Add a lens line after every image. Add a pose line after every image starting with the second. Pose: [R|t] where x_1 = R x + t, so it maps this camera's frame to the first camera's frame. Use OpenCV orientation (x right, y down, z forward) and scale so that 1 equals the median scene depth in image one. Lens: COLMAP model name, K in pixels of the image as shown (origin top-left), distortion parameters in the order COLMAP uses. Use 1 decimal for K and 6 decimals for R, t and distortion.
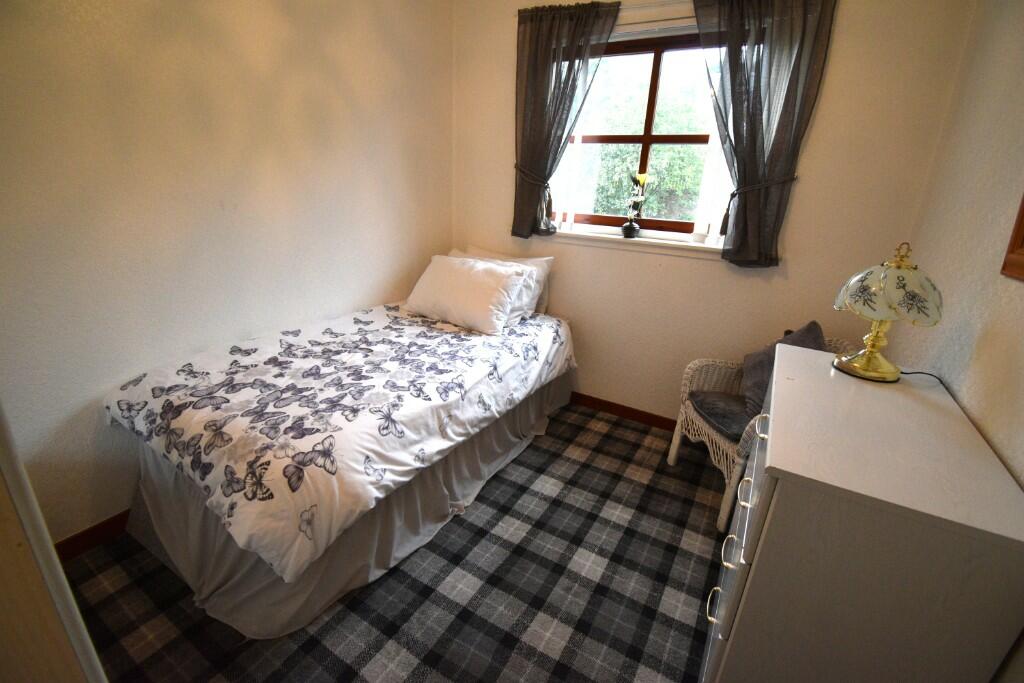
lens RADIAL K [[451.8, 0, 512.0], [0, 451.8, 341.5], [0, 0, 1]] dist [0.020437, -0.026998]
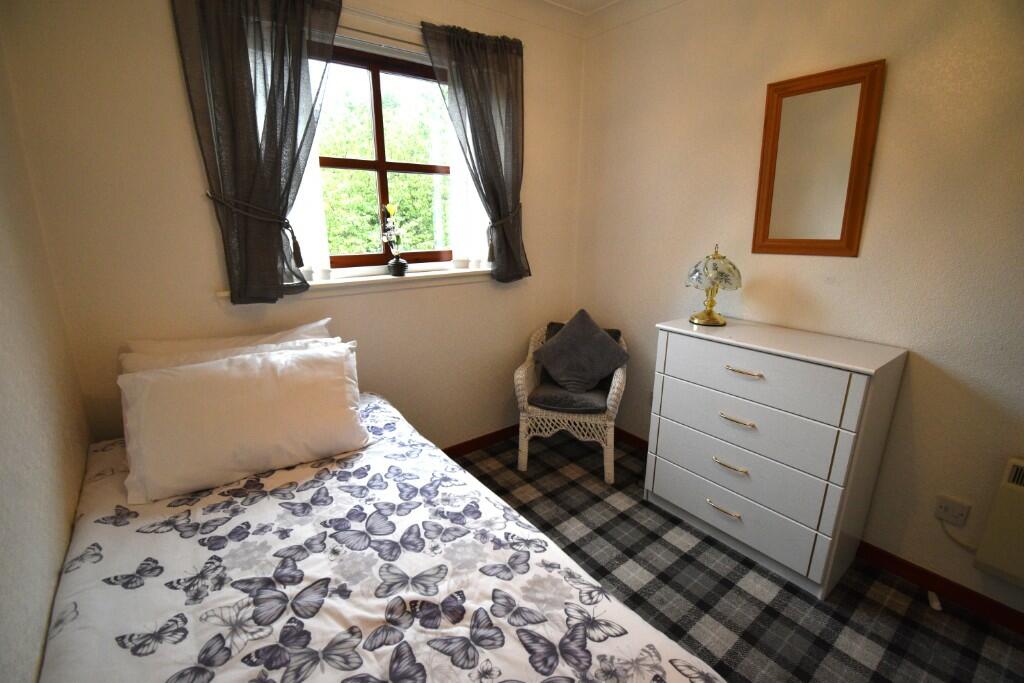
lens RADIAL K [[451.8, 0, 512.0], [0, 451.8, 341.5], [0, 0, 1]] dist [0.020437, -0.026998]
pose [[0.375338, -0.294026, 0.879017, -0.568465], [0.322294, 0.930576, 0.173653, -0.230408], [-0.869050, 0.218123, 0.444043, 0.533525]]
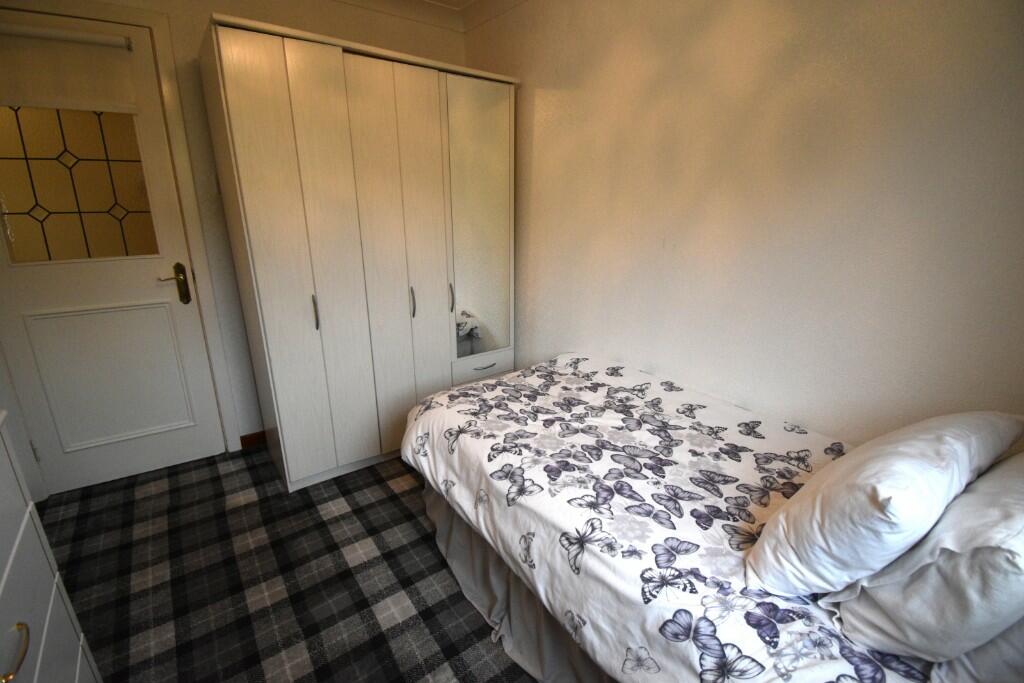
lens RADIAL K [[453.2, 0, 513.1], [0, 453.2, 327.9], [0, 0, 1]] dist [0.012318, -0.000059]
pose [[-0.376710, 0.192415, -0.906127, 0.426352], [-0.336458, 0.882963, 0.327373, -0.311891], [0.863068, 0.428198, -0.267881, 0.922603]]
